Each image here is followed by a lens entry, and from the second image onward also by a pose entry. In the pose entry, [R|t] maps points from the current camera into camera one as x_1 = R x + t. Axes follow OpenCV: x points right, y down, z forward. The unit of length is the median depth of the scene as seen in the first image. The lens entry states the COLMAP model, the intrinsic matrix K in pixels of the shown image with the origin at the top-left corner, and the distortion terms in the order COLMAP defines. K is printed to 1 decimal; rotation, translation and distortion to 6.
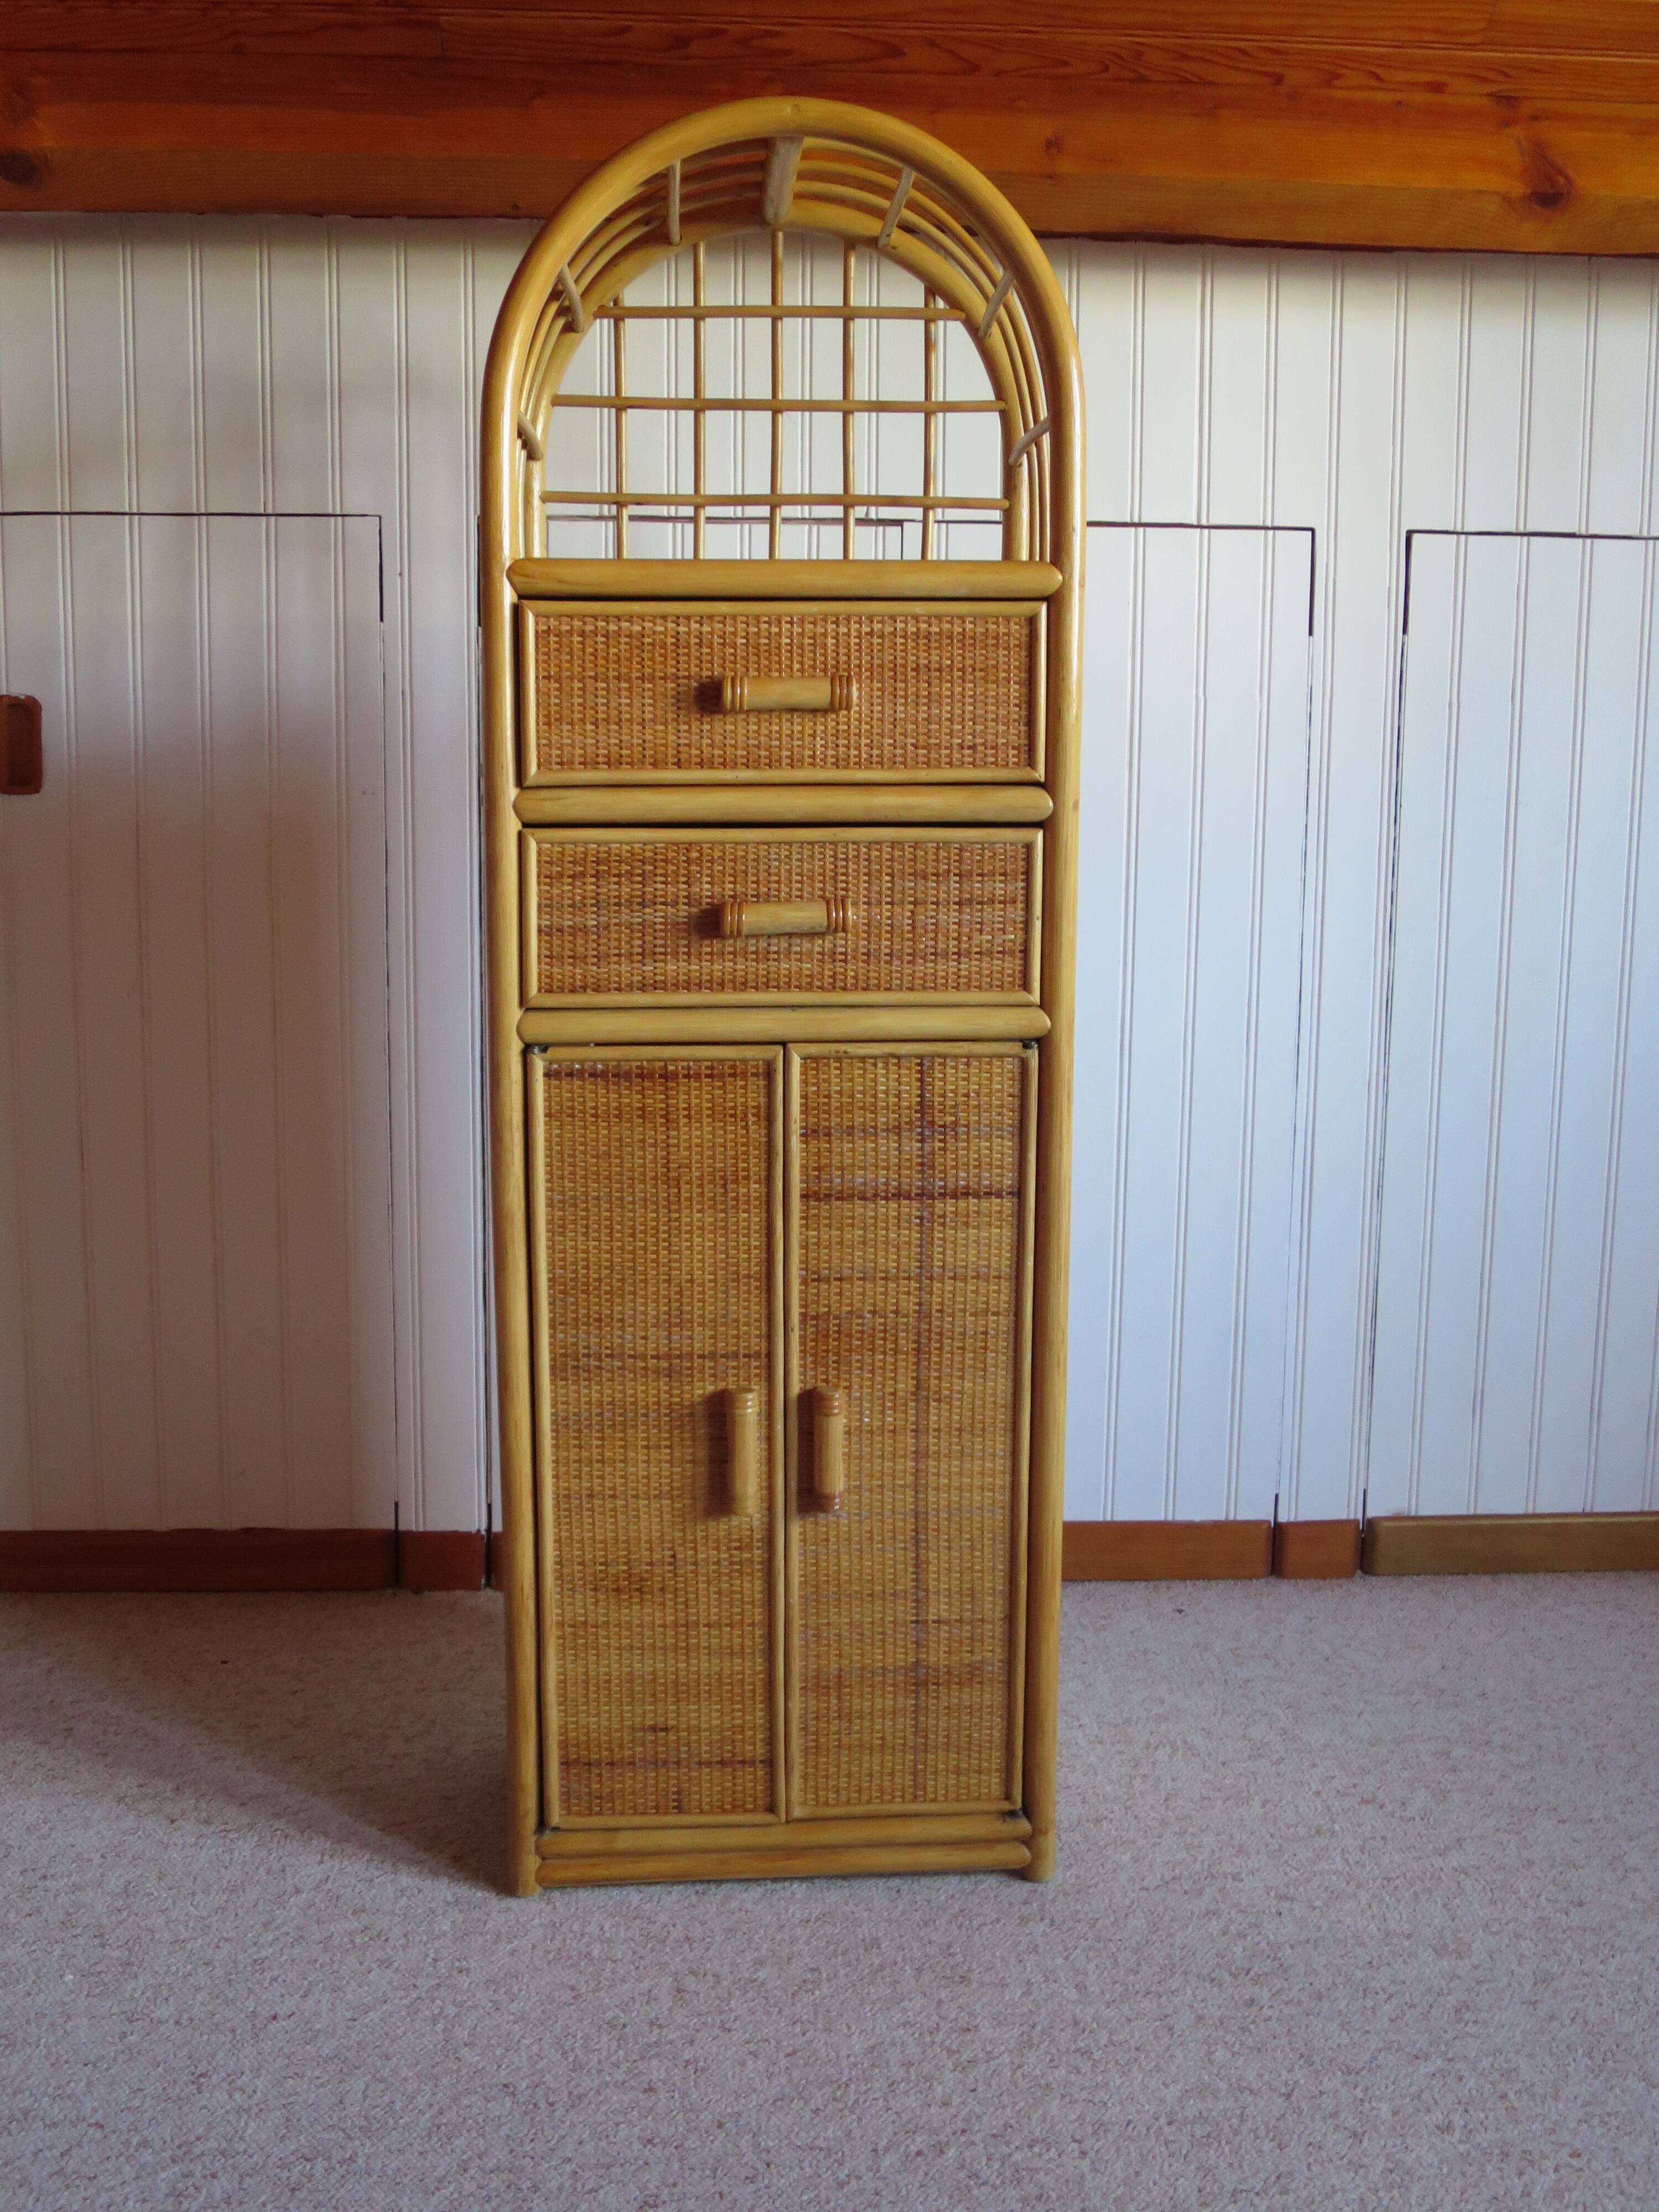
lens RADIAL K [[2145.5, 0, 823.2], [0, 2145.5, 1115.3], [0, 0, 1]] dist [-0.051560, 0.000000]
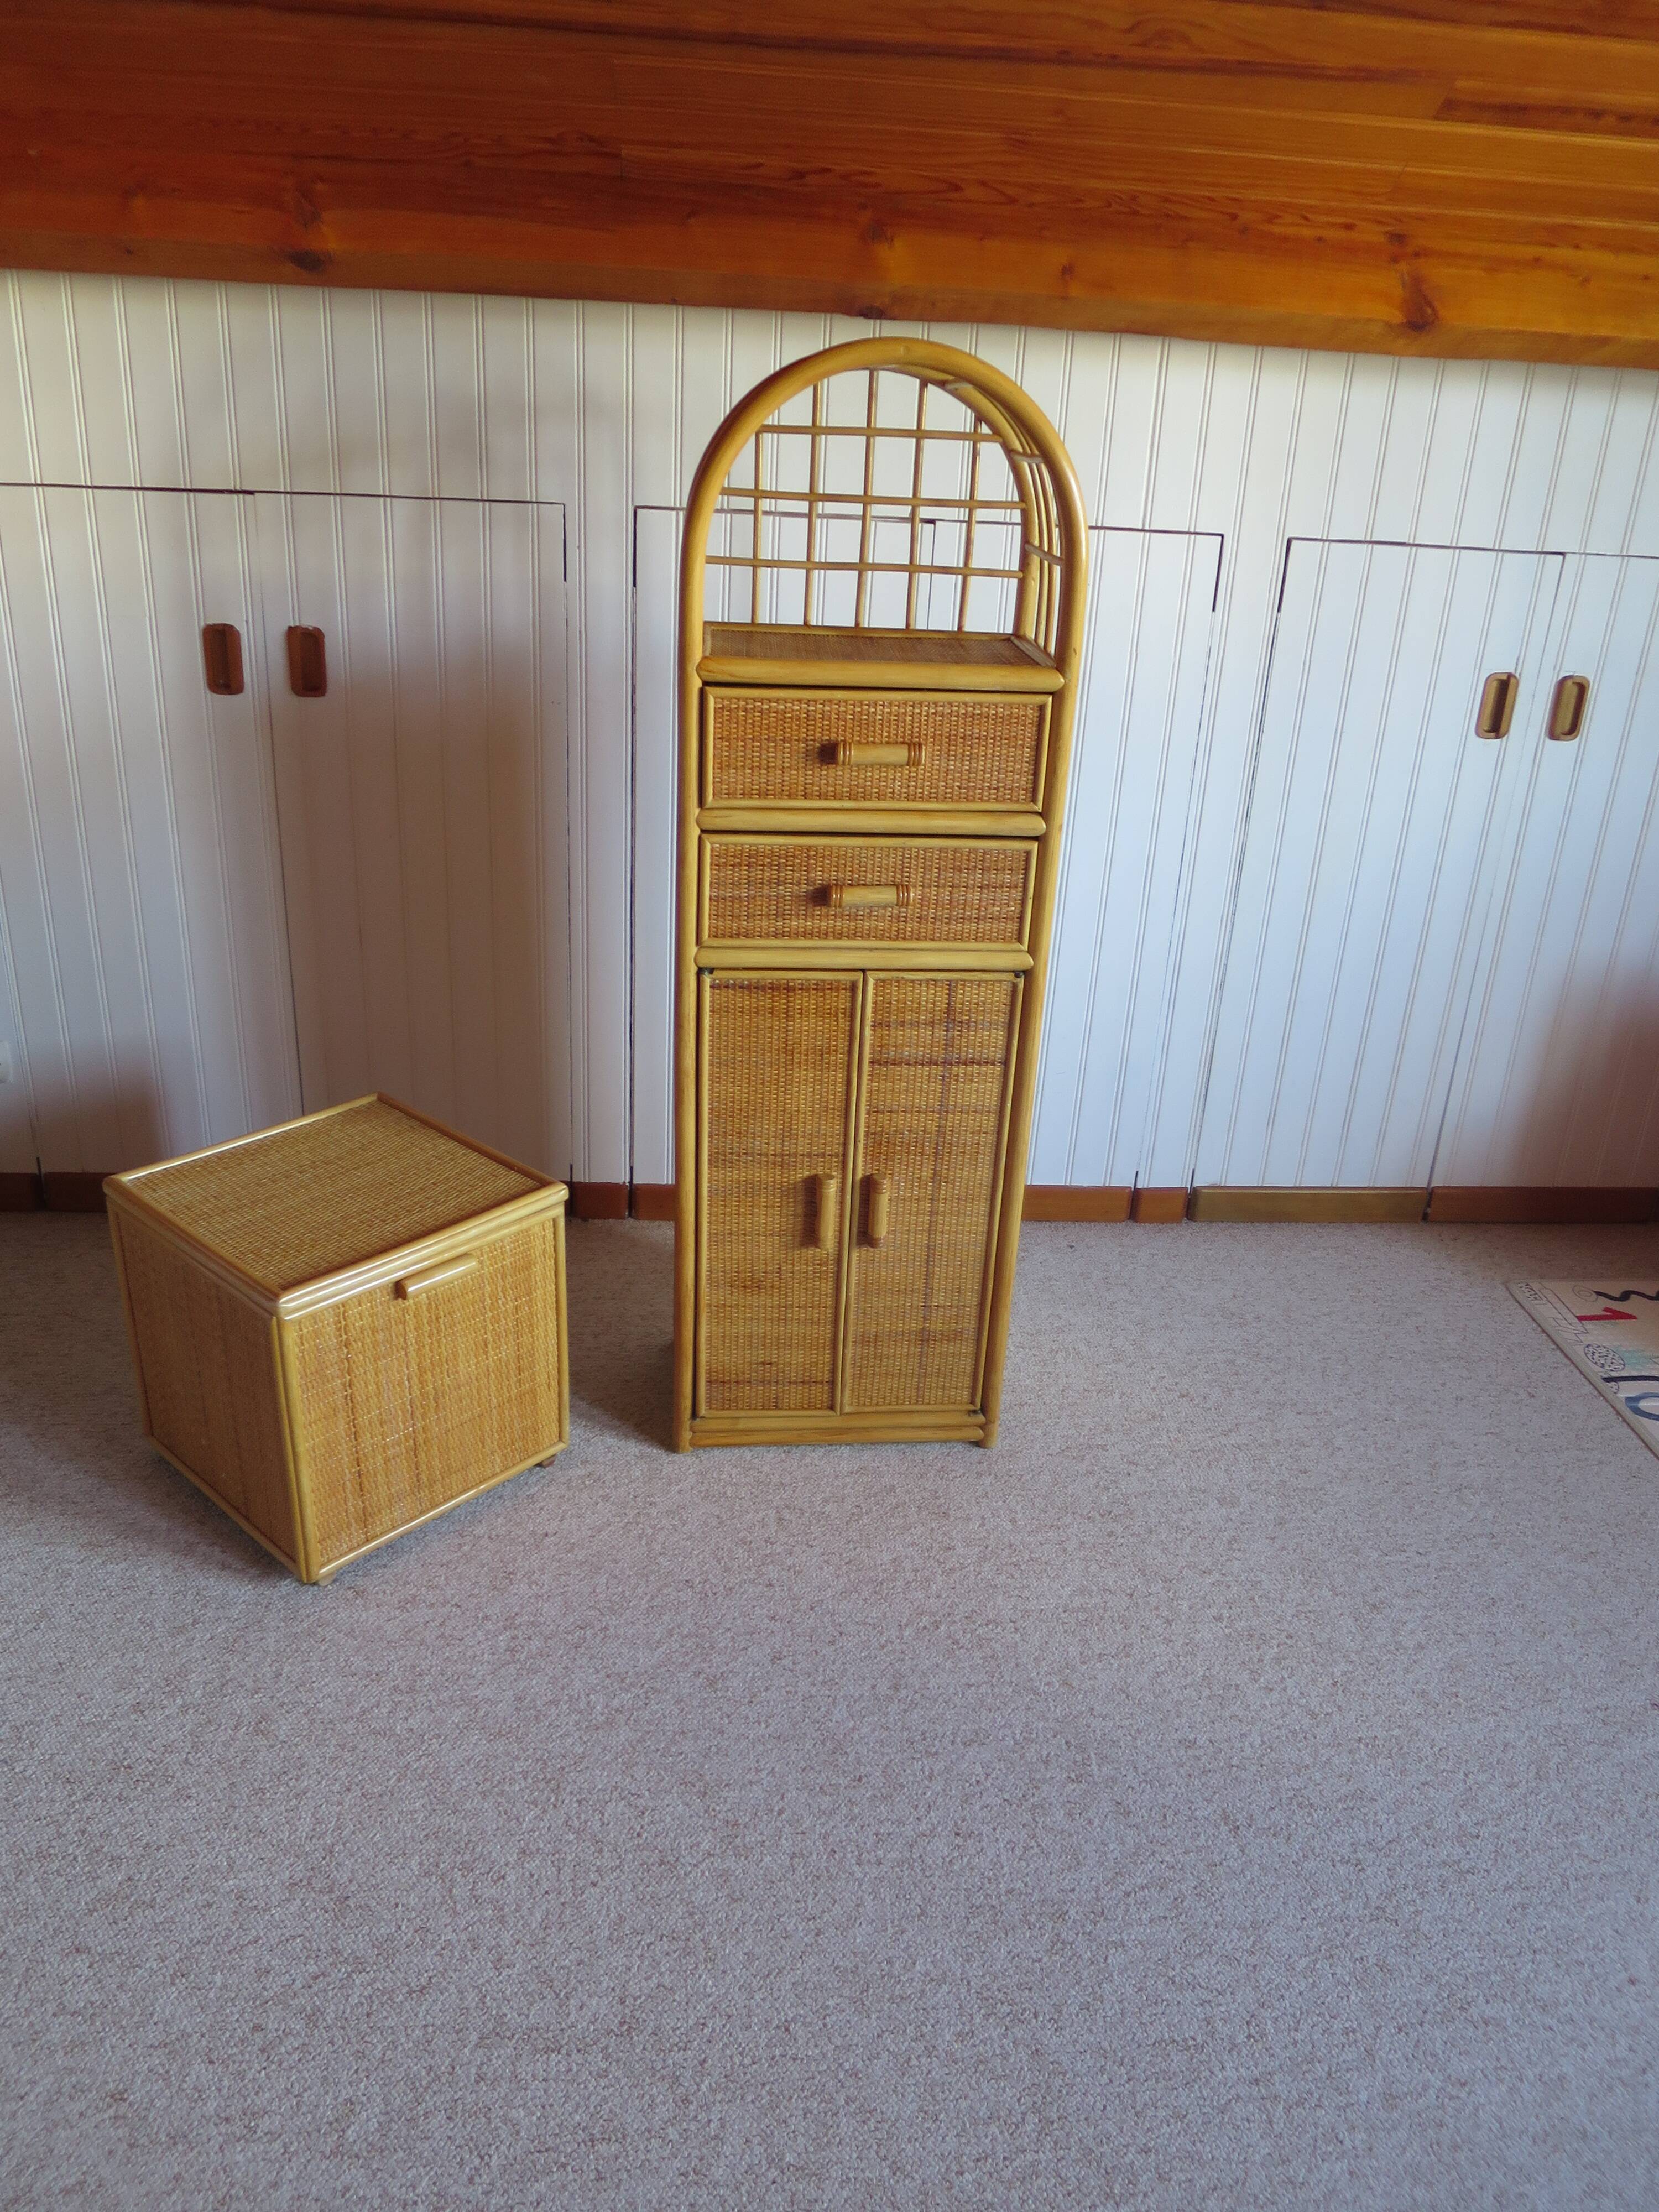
lens RADIAL K [[1593.7, 0, 828.0], [0, 1593.7, 1105.1], [0, 0, 1]] dist [-0.043815, 0.010578]
pose [[0.998929, 0.028307, 0.036597, -0.081376], [-0.036857, 0.965008, 0.259618, -0.232037], [-0.027967, -0.260688, 0.965018, -0.142789]]
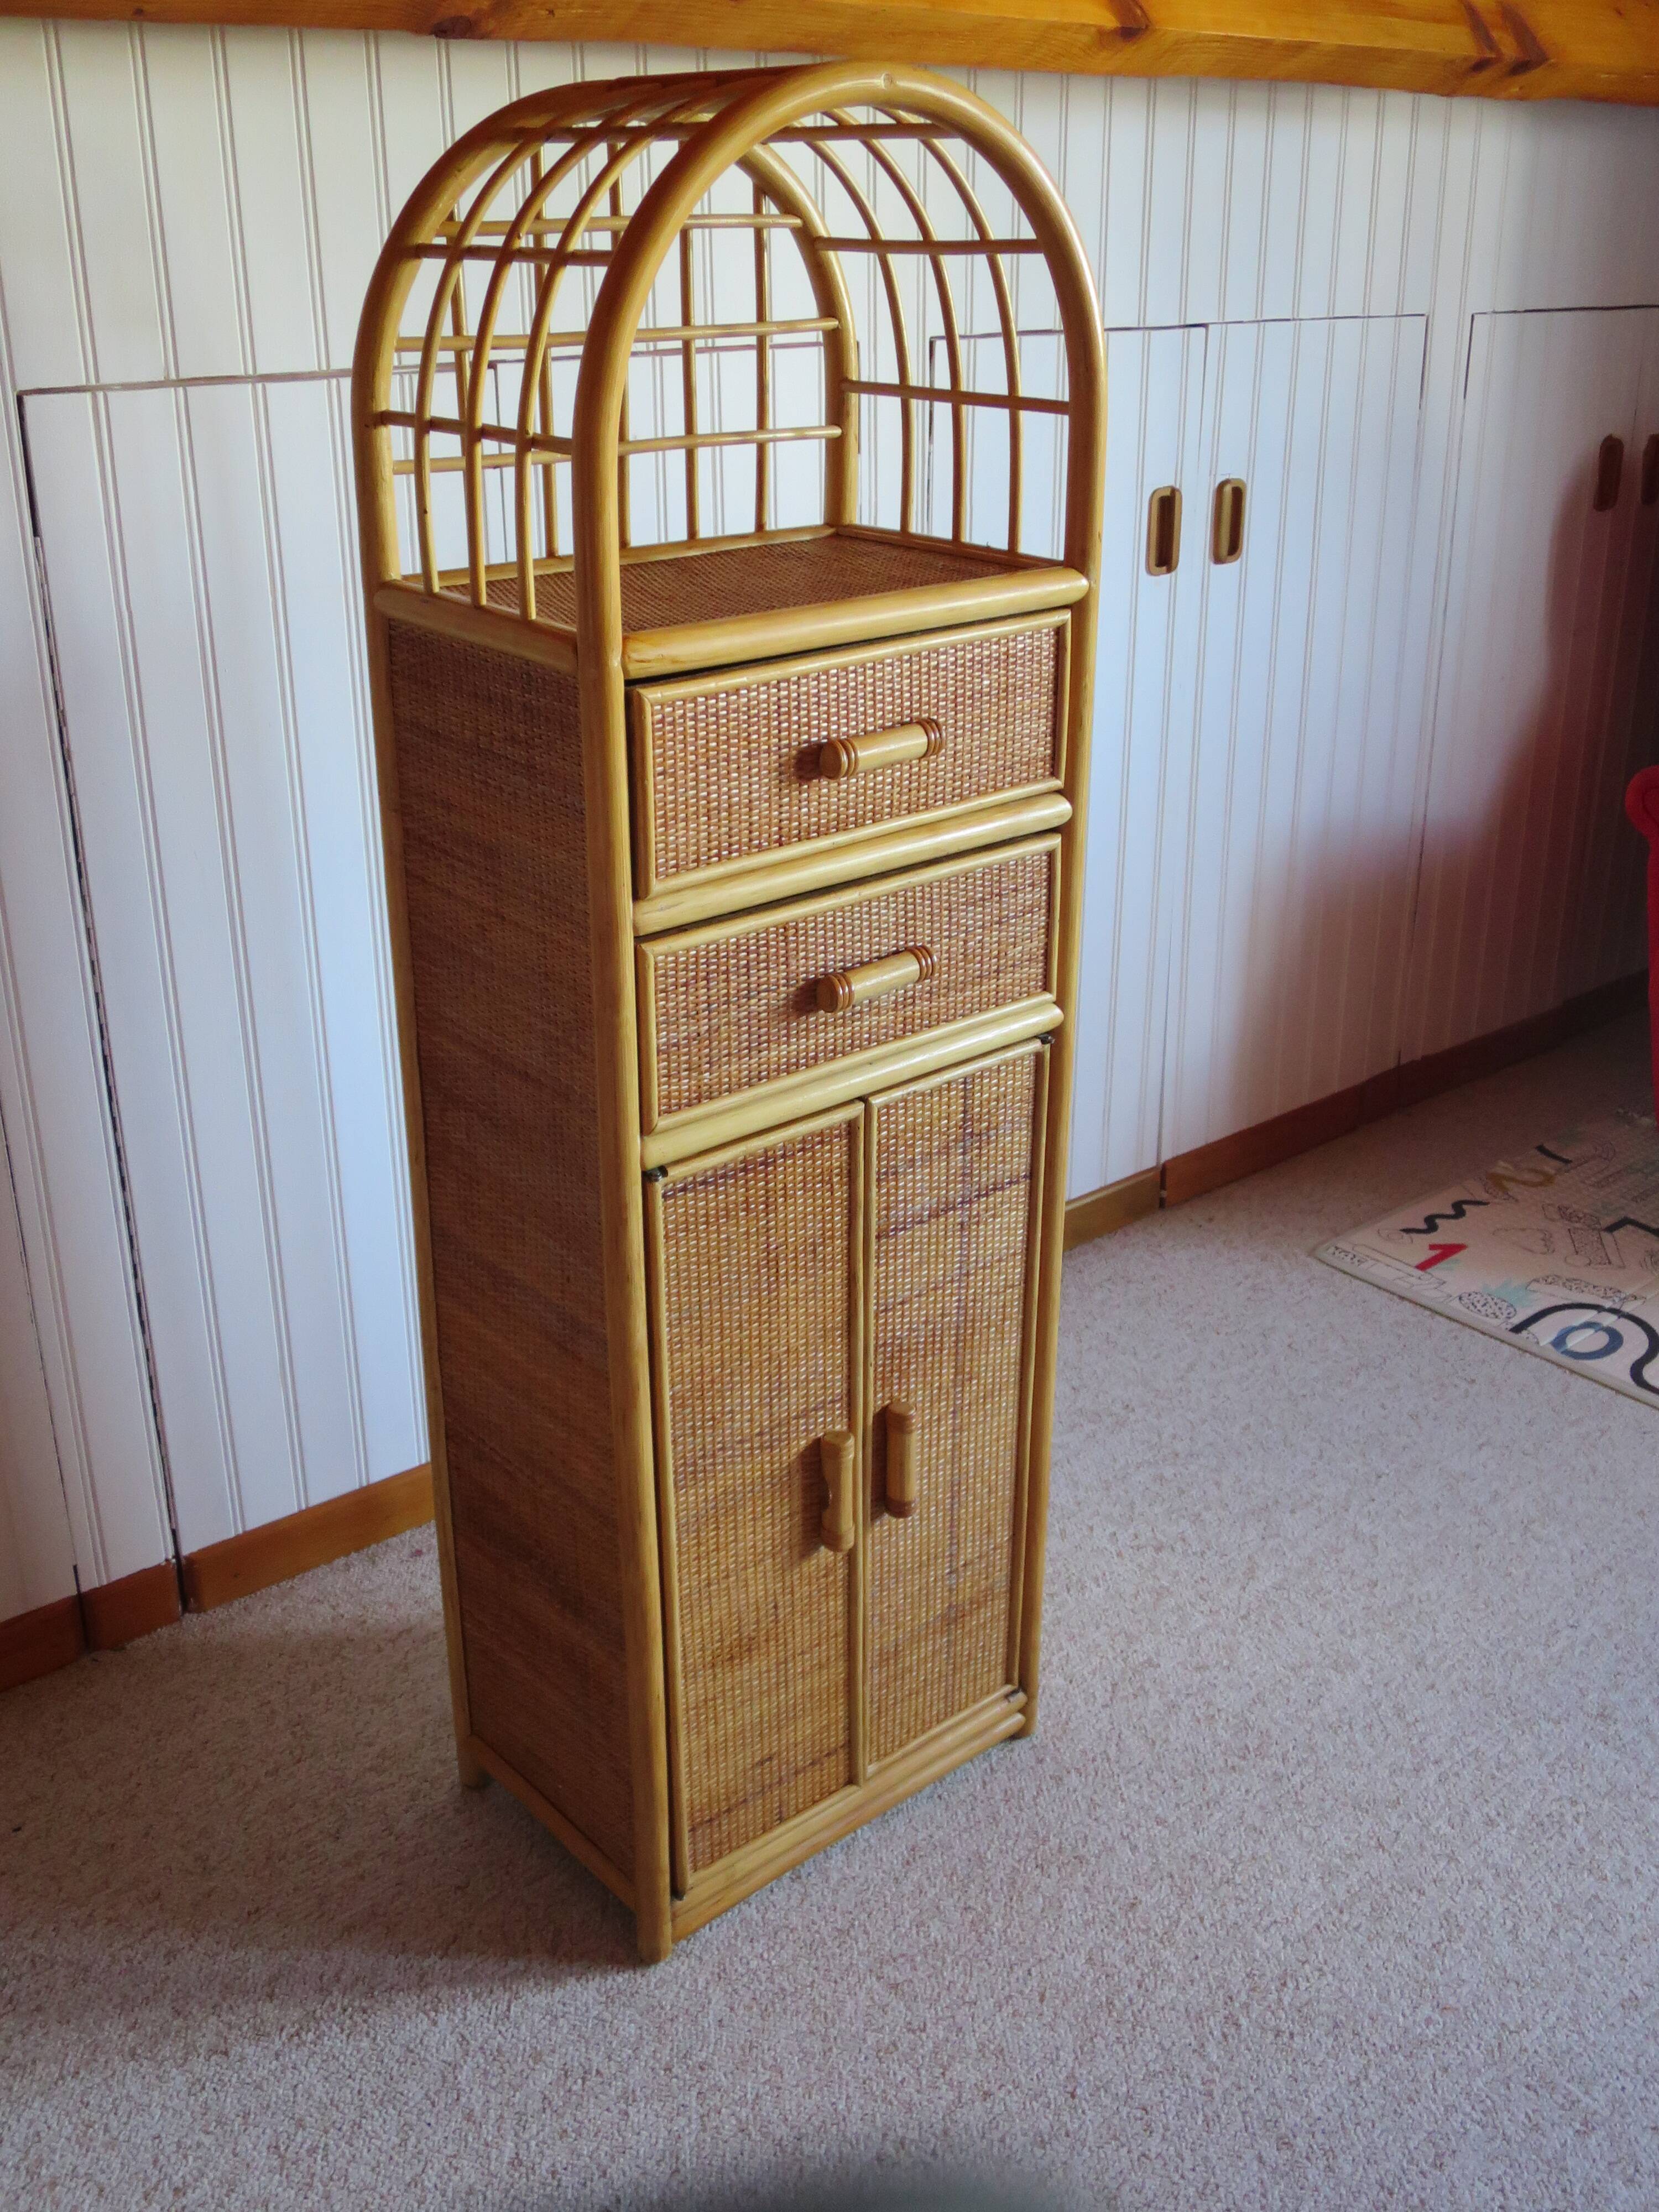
lens RADIAL K [[2145.5, 0, 833.9], [0, 2145.5, 1111.2], [0, 0, 1]] dist [-0.051560, 0.000000]
pose [[0.798873, -0.243403, 0.550051, -0.537872], [0.098047, 0.954931, 0.280166, -0.287569], [-0.593454, -0.169887, 0.786734, 0.245460]]
